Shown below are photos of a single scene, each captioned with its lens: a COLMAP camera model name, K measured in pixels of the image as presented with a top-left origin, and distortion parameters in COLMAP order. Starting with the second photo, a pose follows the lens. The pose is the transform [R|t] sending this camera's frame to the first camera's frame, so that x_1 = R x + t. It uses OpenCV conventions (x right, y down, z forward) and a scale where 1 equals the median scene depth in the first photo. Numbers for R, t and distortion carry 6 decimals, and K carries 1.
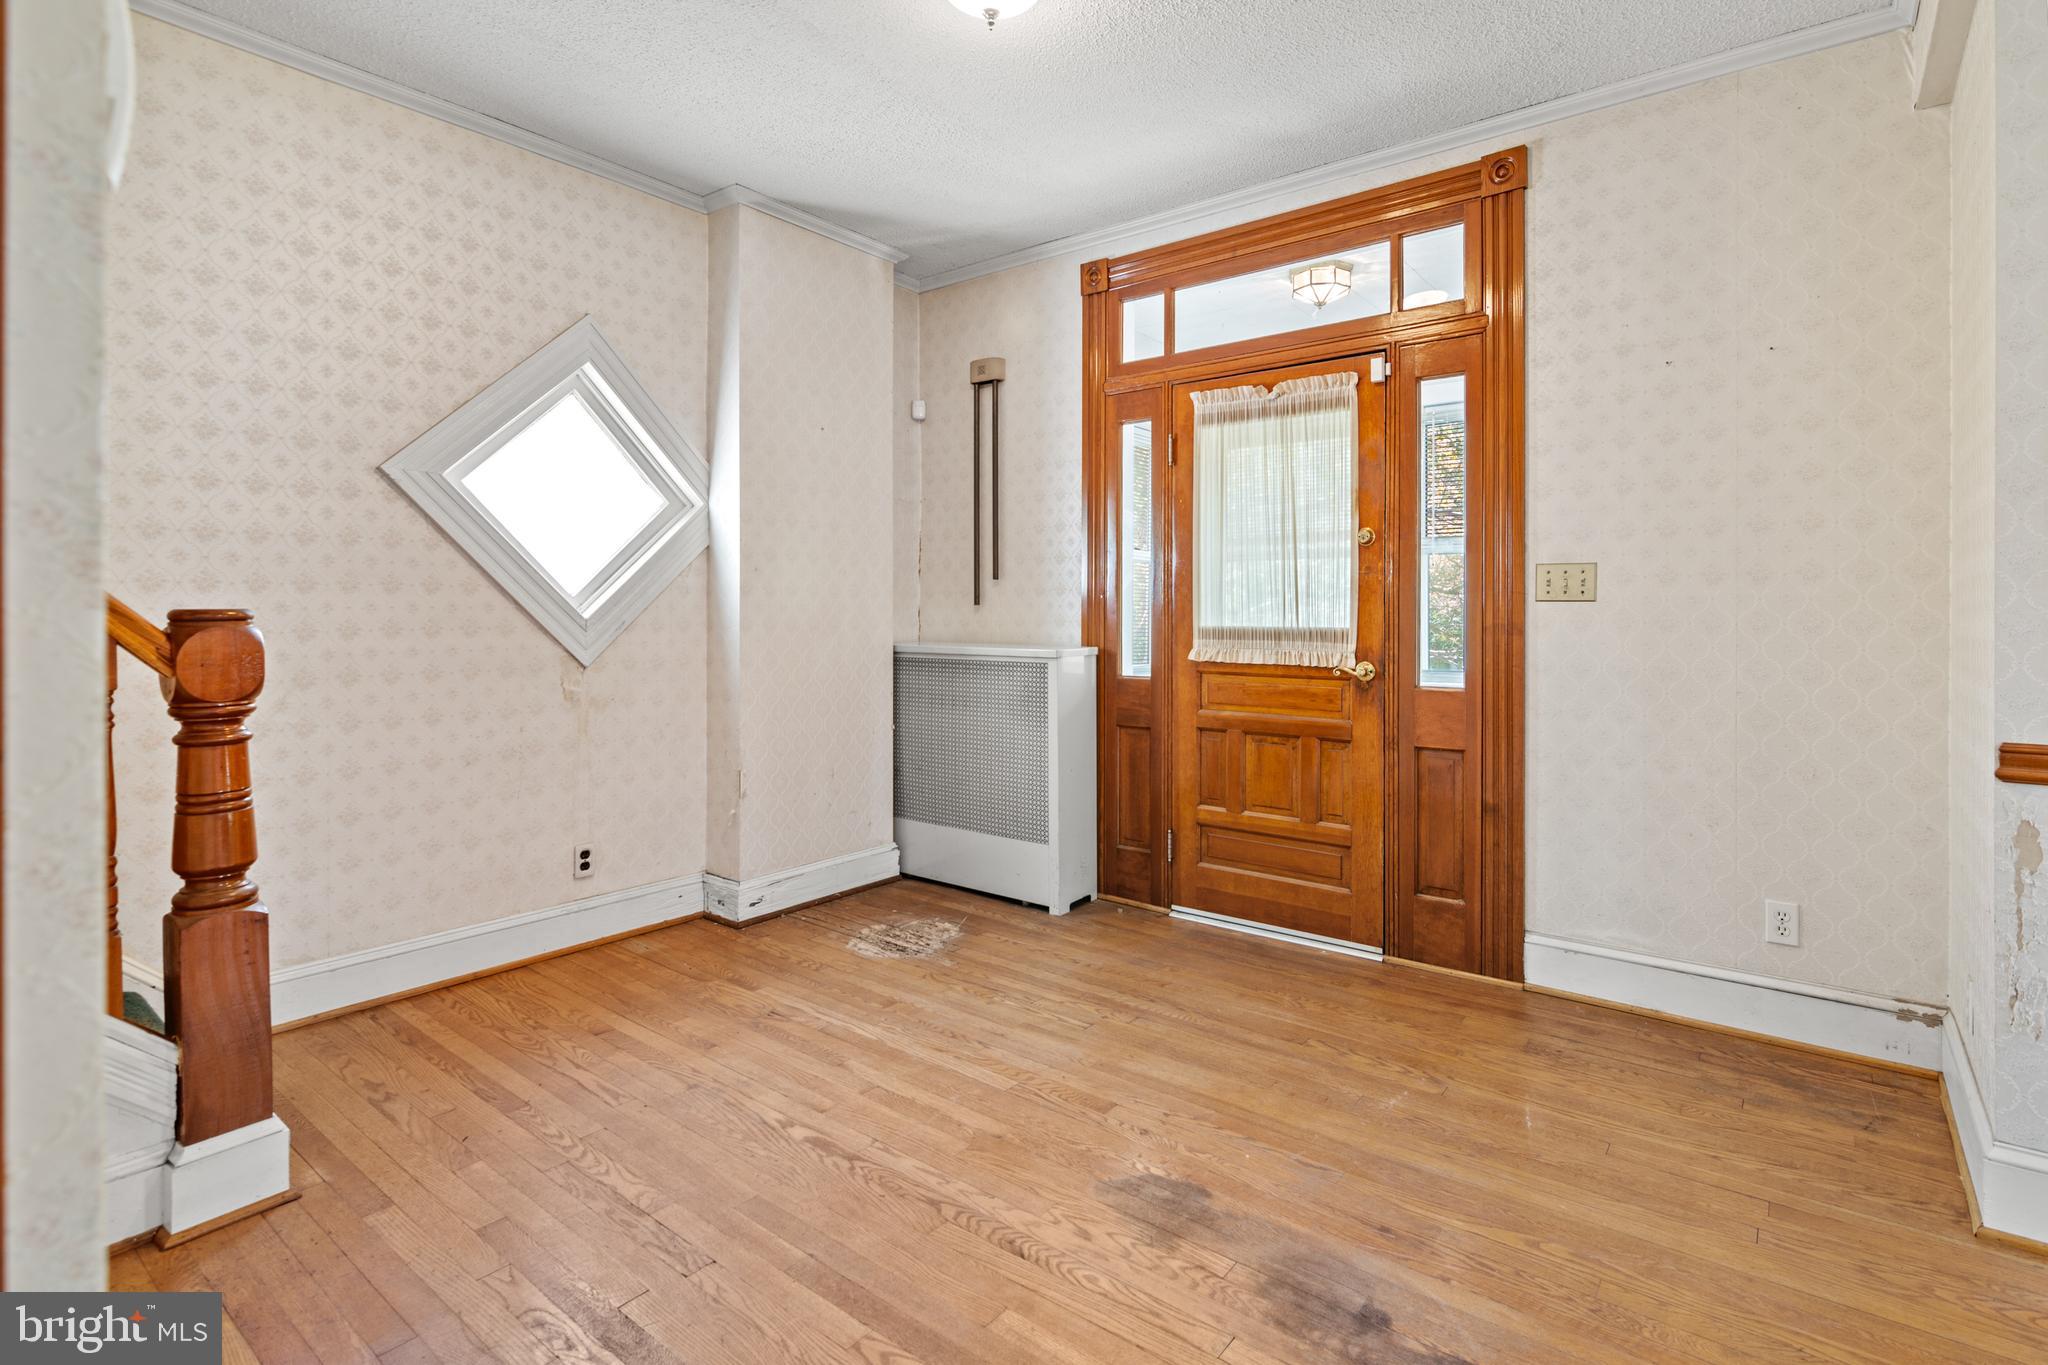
lens RADIAL K [[997.7, 0, 1031.4], [0, 997.7, 610.0], [0, 0, 1]] dist [0.008679, -0.005717]
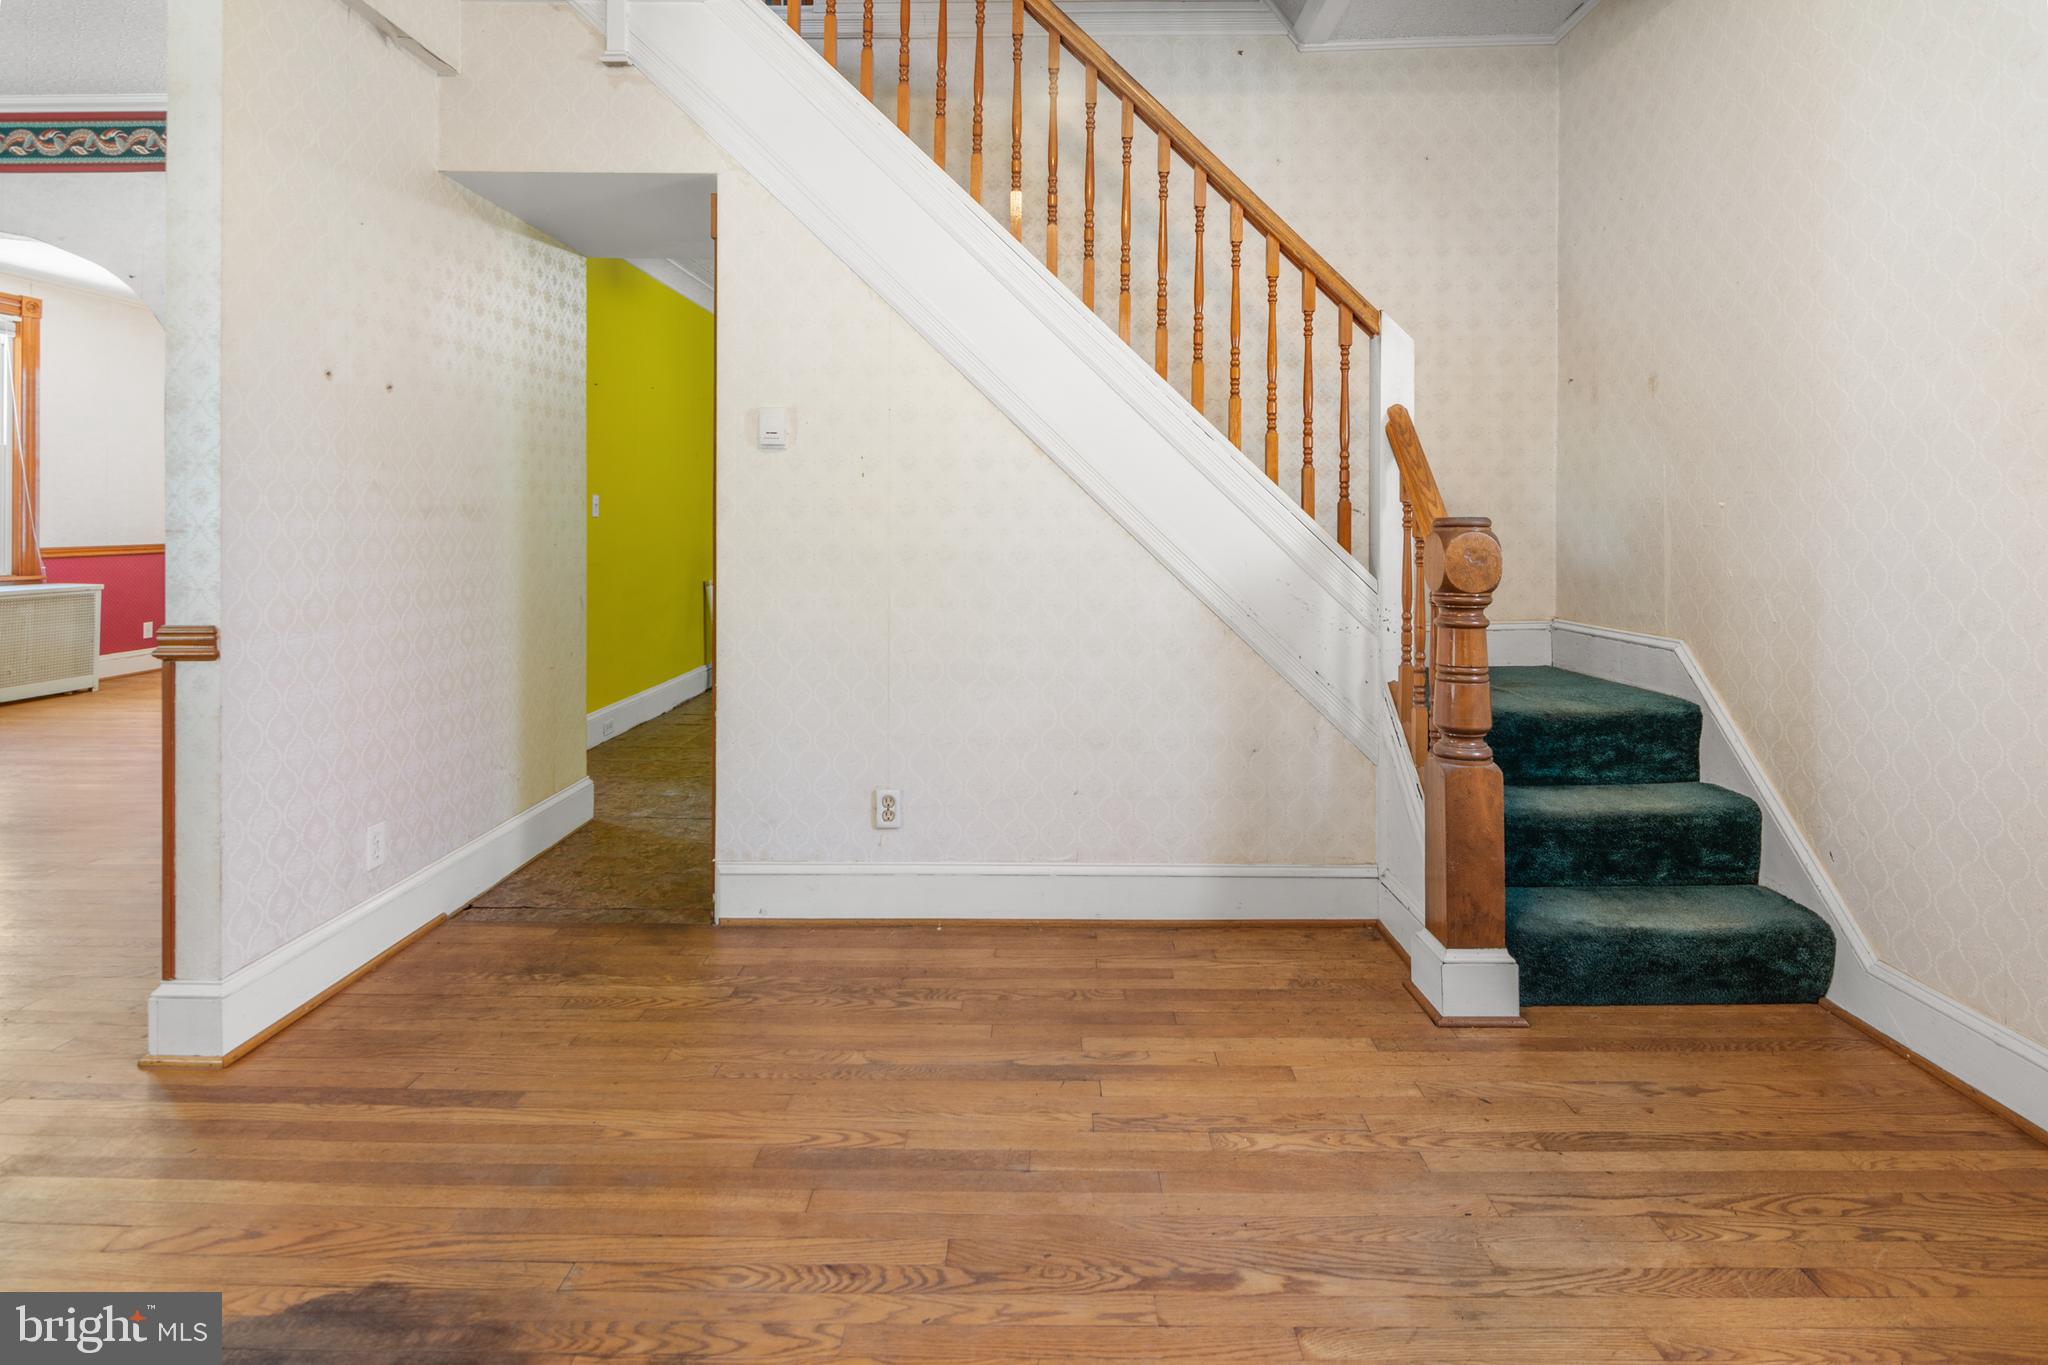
lens RADIAL K [[997.7, 0, 1025.4], [0, 997.7, 537.2], [0, 0, 1]] dist [0.008679, -0.005717]
pose [[-0.800907, -0.000913, -0.598788, 0.206655], [-0.003760, 0.999987, 0.003505, 0.014119], [0.598776, 0.005058, -0.800900, 1.003034]]
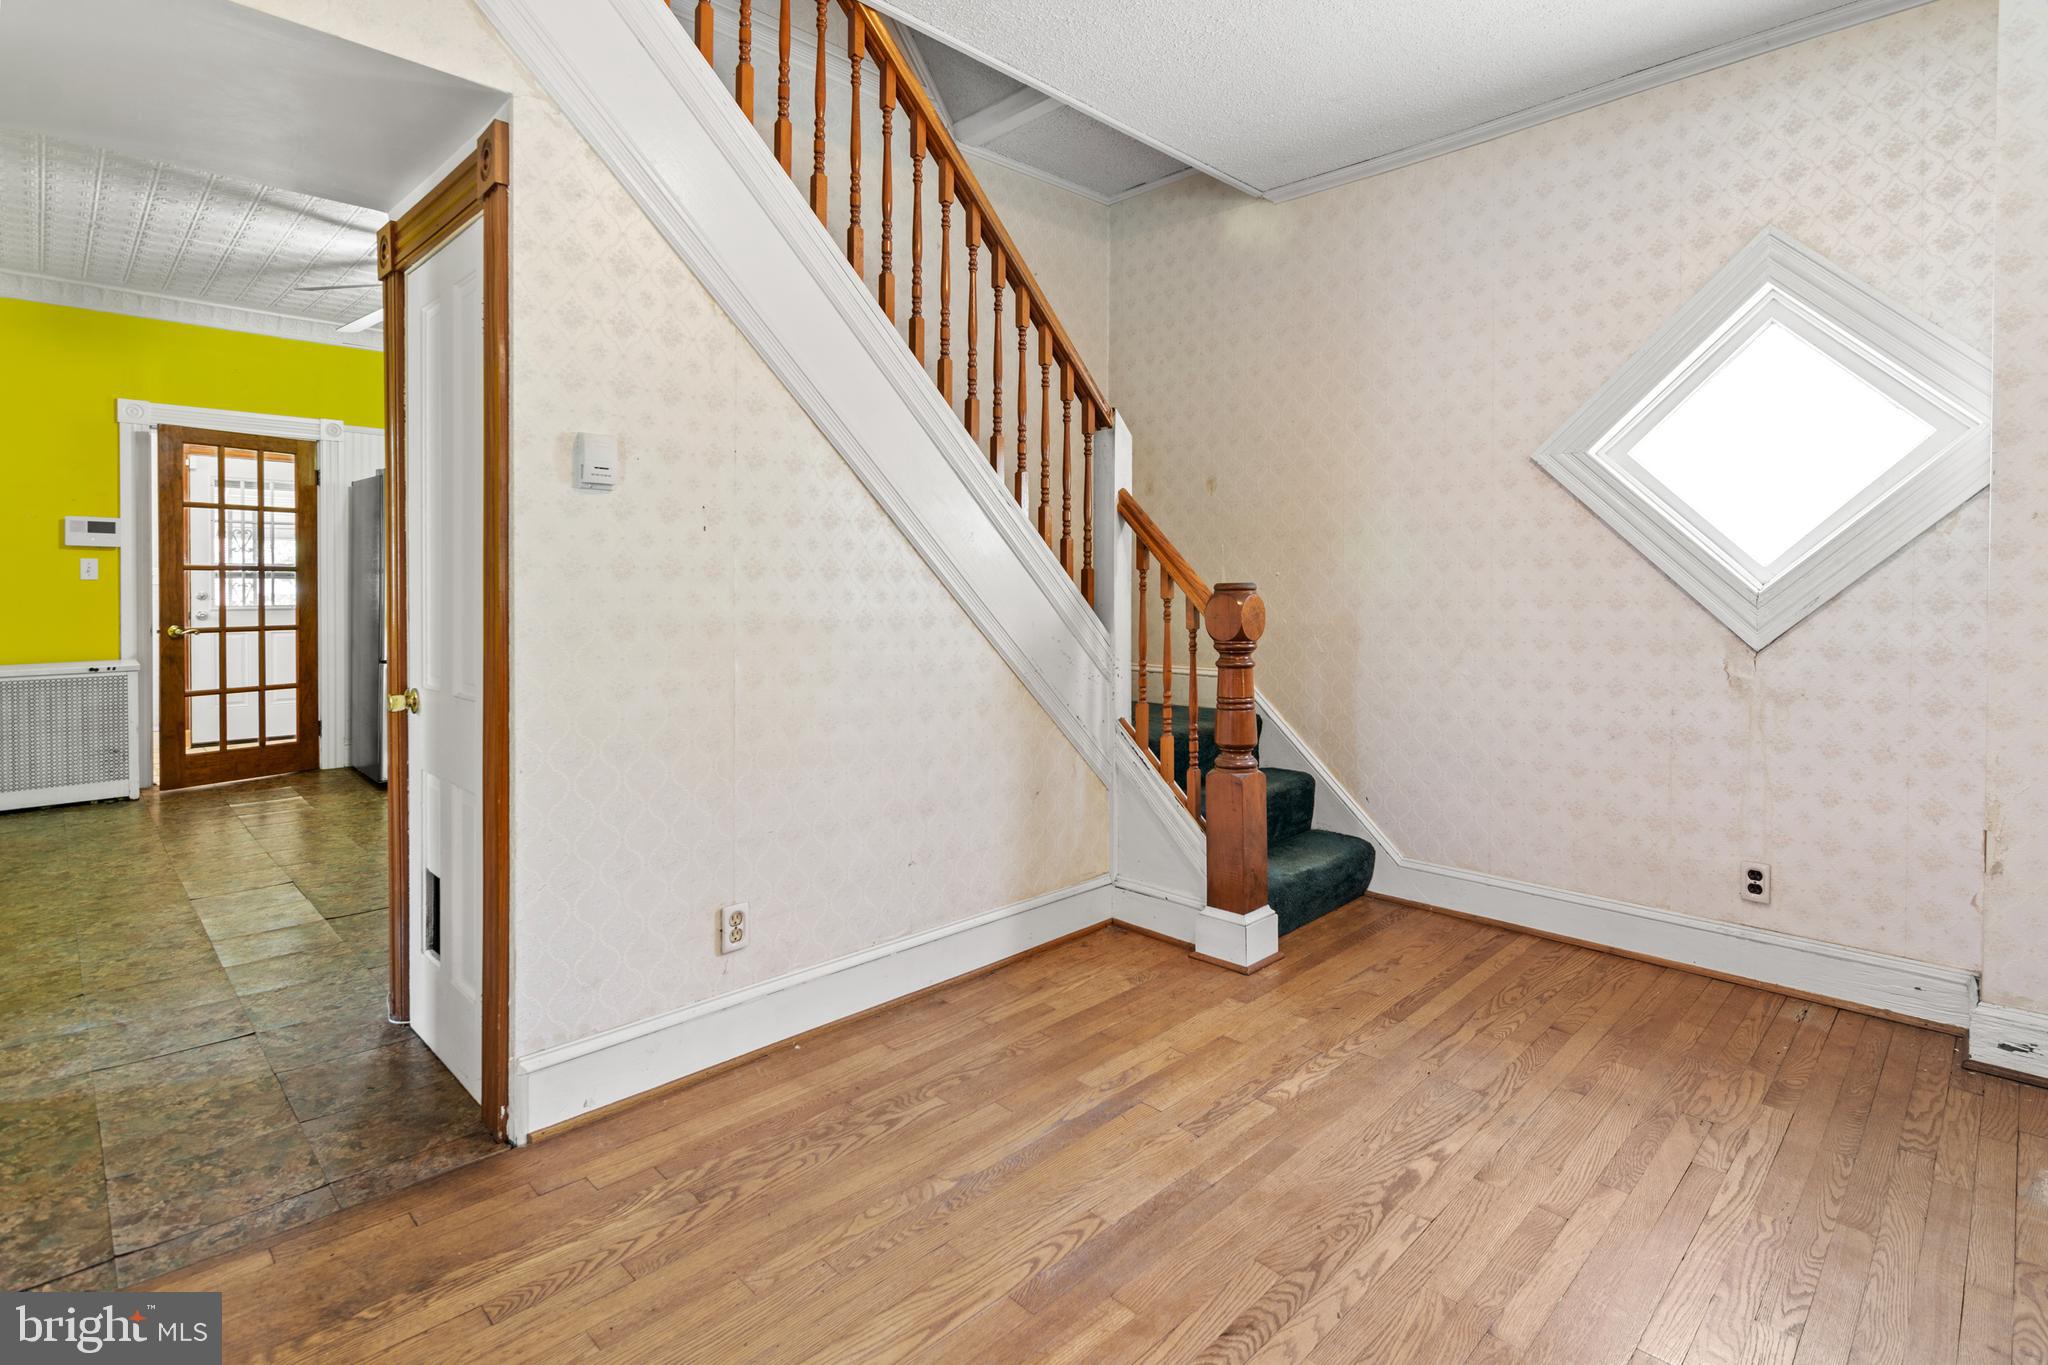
lens RADIAL K [[997.7, 0, 1036.4], [0, 997.7, 596.5], [0, 0, 1]] dist [0.008679, -0.005717]
pose [[-0.123103, 0.006501, -0.992373, 0.481663], [-0.001706, 0.999976, 0.006763, 0.007226], [0.992392, 0.002525, -0.123089, 0.533707]]
